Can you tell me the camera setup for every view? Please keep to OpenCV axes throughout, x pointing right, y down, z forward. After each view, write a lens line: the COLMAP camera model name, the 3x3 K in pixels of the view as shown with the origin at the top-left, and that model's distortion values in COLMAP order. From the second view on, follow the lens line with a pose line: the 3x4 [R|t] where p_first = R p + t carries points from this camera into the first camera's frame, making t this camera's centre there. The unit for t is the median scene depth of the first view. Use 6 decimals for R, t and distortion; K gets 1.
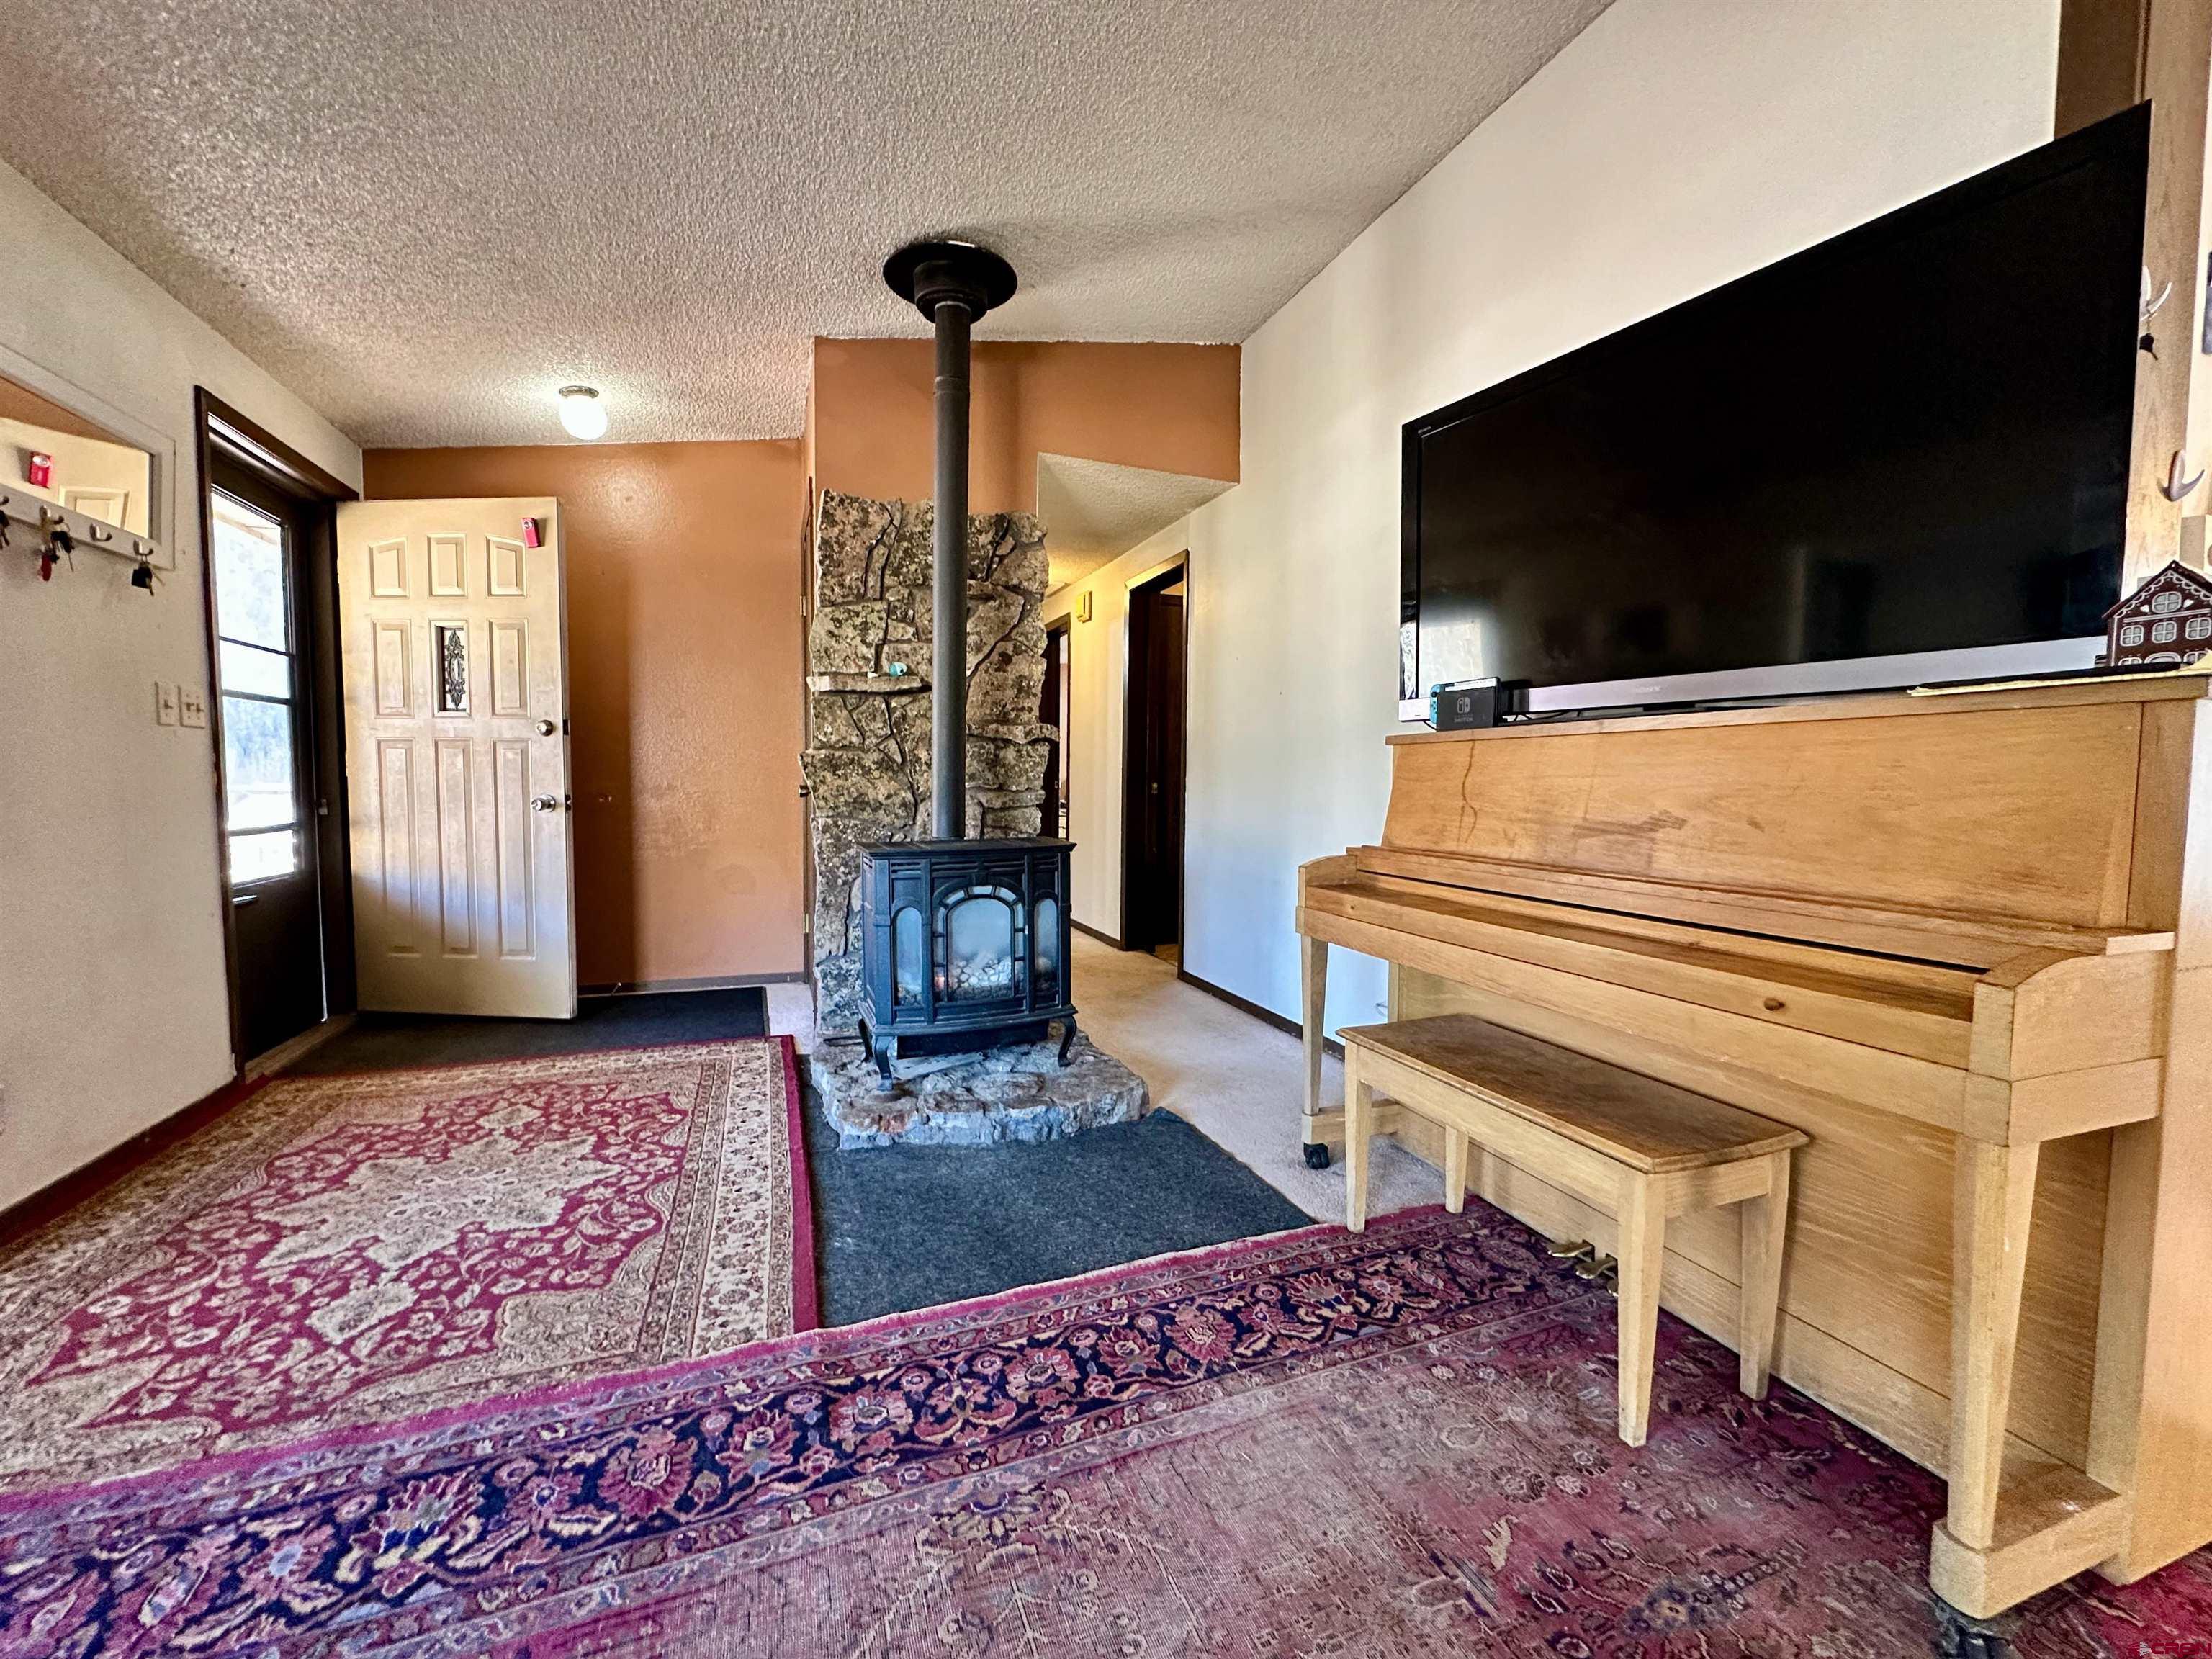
lens RADIAL K [[884.6, 0, 1103.2], [0, 884.6, 830.1], [0, 0, 1]] dist [-0.002810, 0.000860]
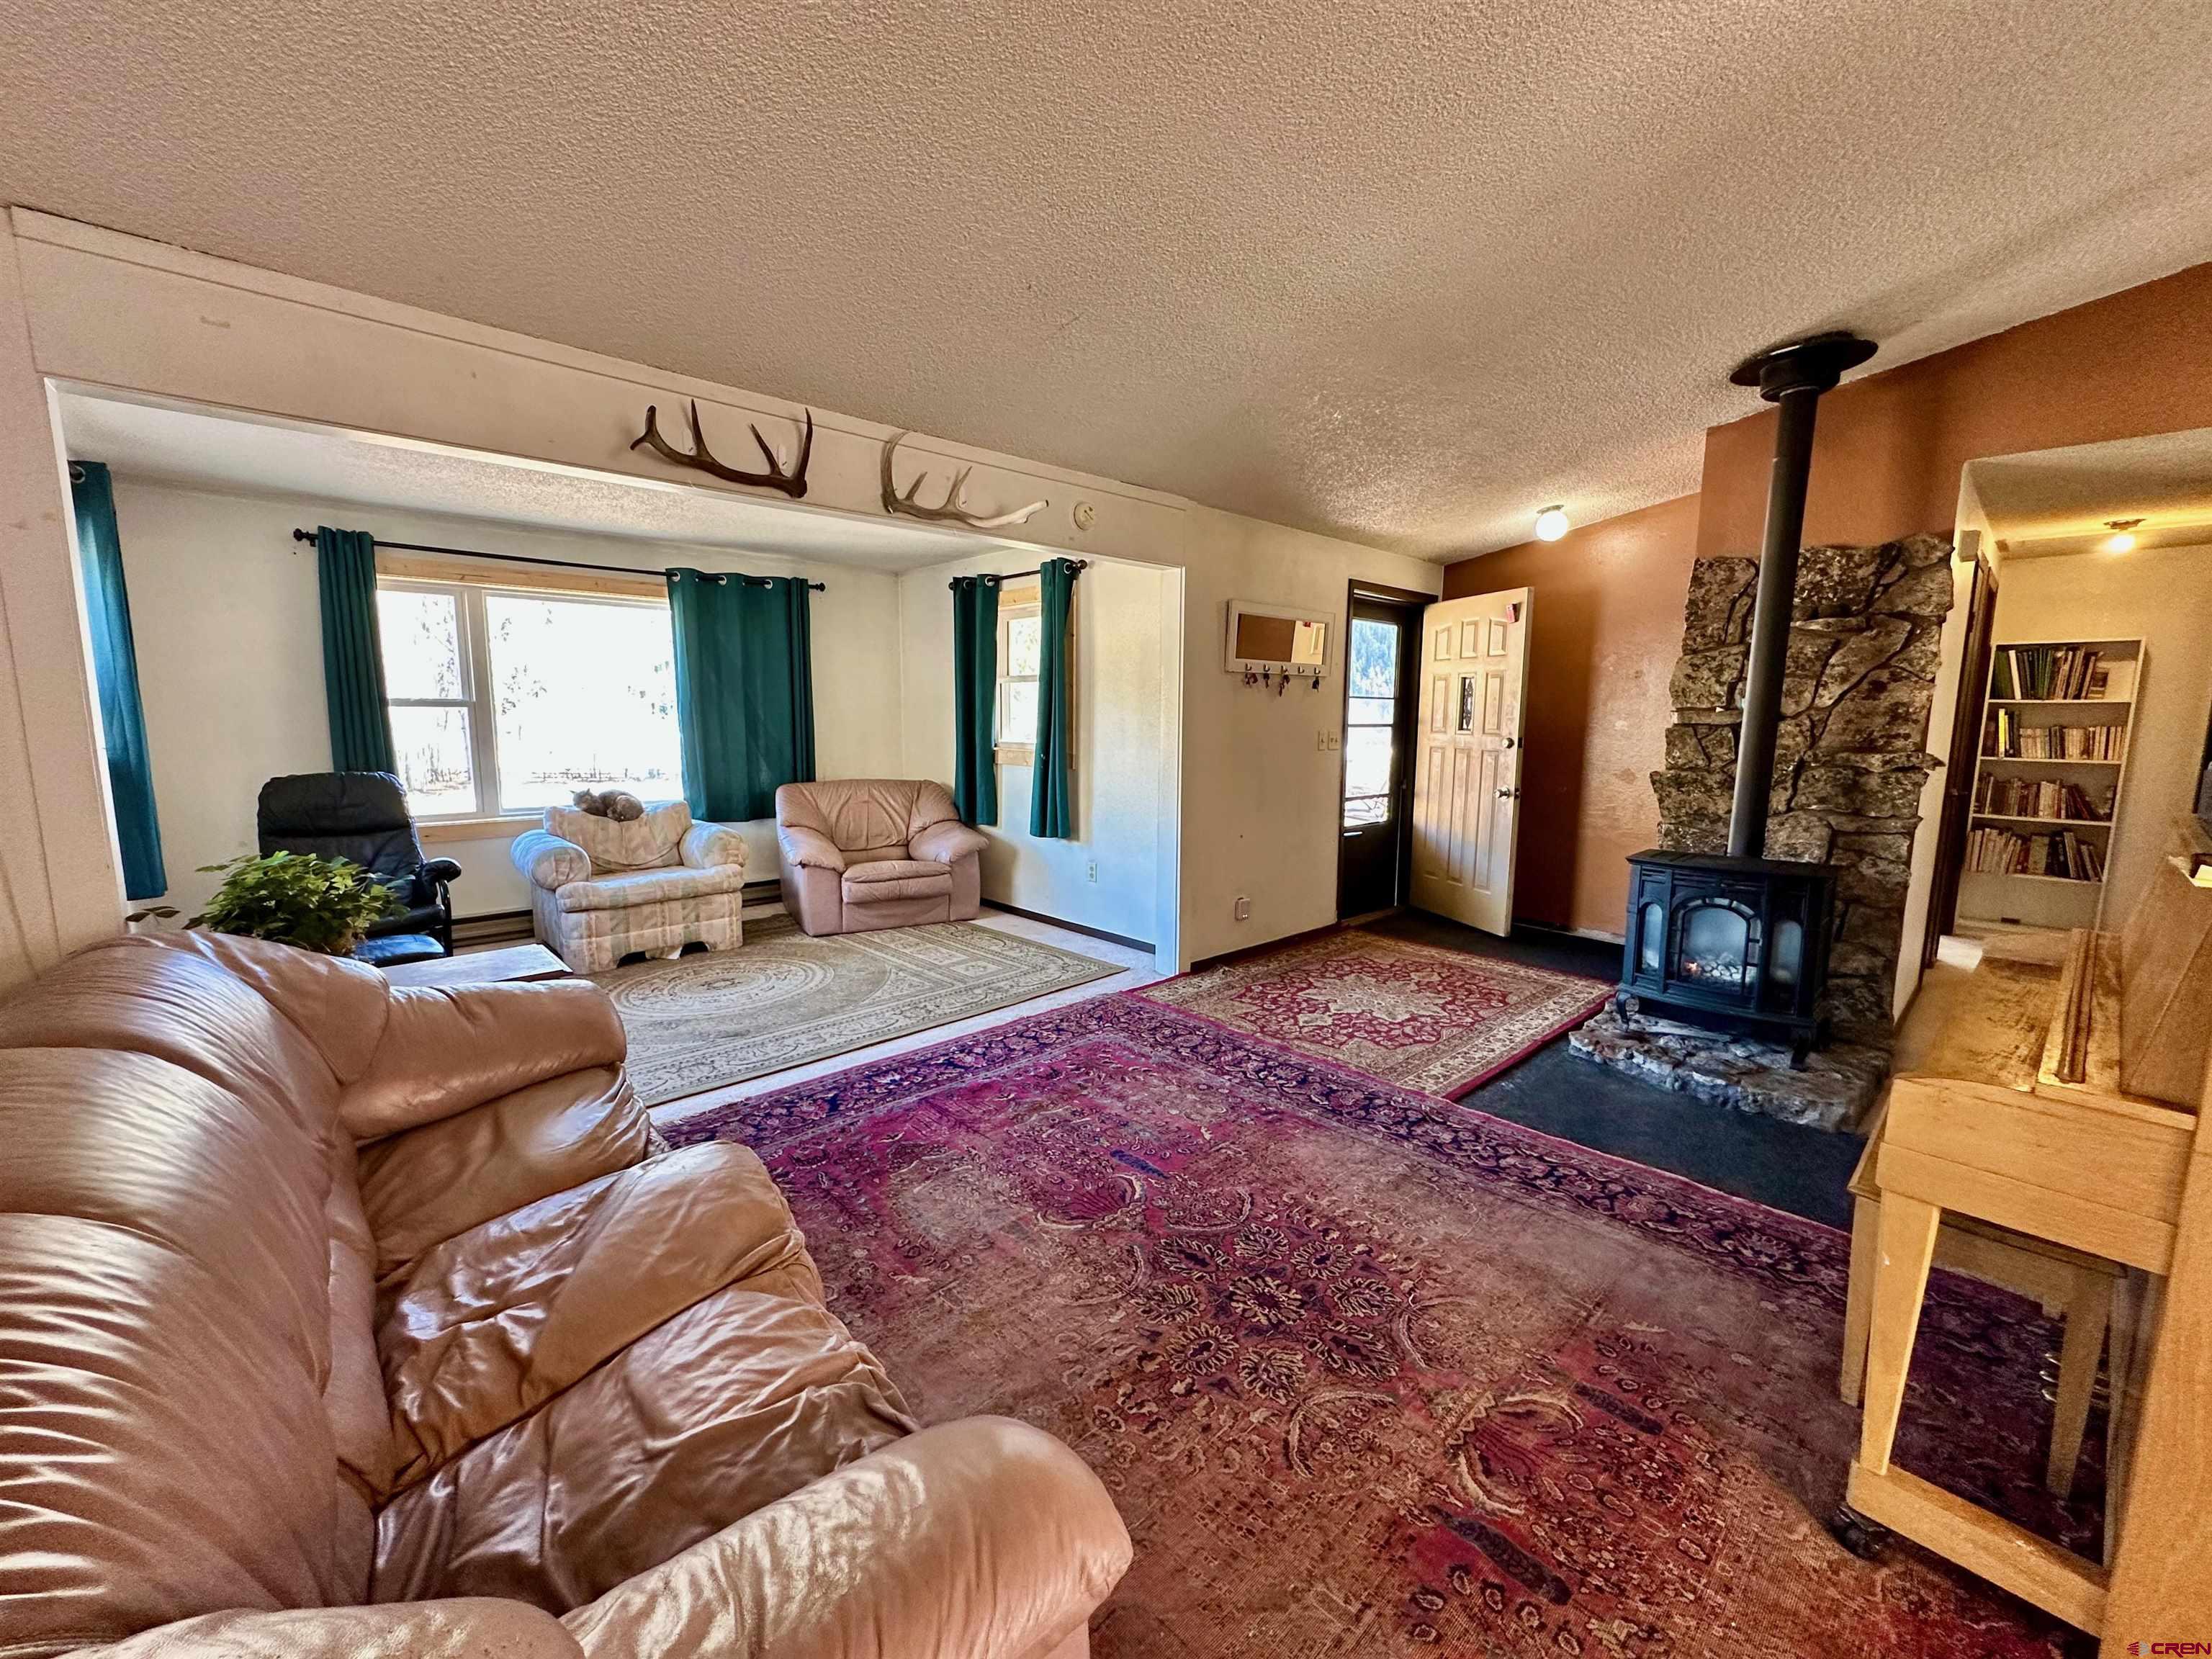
lens RADIAL K [[884.6, 0, 1103.2], [0, 884.6, 830.1], [0, 0, 1]] dist [-0.002810, 0.000860]
pose [[0.376209, 0.117904, -0.919003, 0.656364], [-0.059910, 0.992890, 0.102858, -0.105692], [0.924596, 0.016361, 0.380597, -0.266379]]
